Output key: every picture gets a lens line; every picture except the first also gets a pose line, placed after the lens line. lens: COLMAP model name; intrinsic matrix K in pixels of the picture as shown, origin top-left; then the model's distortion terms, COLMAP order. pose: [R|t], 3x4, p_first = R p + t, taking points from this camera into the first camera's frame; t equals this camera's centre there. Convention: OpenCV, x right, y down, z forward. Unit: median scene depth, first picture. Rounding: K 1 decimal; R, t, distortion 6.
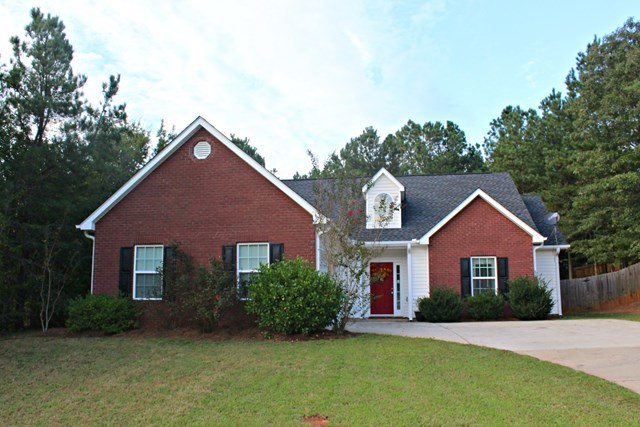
lens RADIAL K [[550.5, 0, 320.0], [0, 550.5, 213.5], [0, 0, 1]] dist [-0.228161, 0.289311]
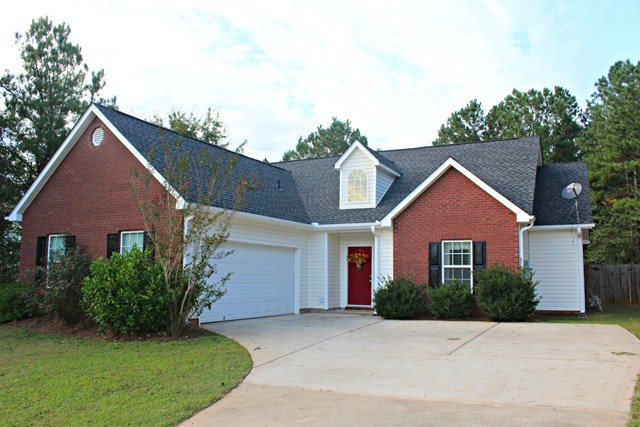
lens RADIAL K [[517.8, 0, 319.9], [0, 517.8, 215.7], [0, 0, 1]] dist [-0.182877, 0.167156]
pose [[0.953450, -0.024356, -0.300567, 0.333476], [0.037666, 0.998546, 0.038568, 0.004262], [0.299190, -0.048094, 0.952981, 0.194456]]
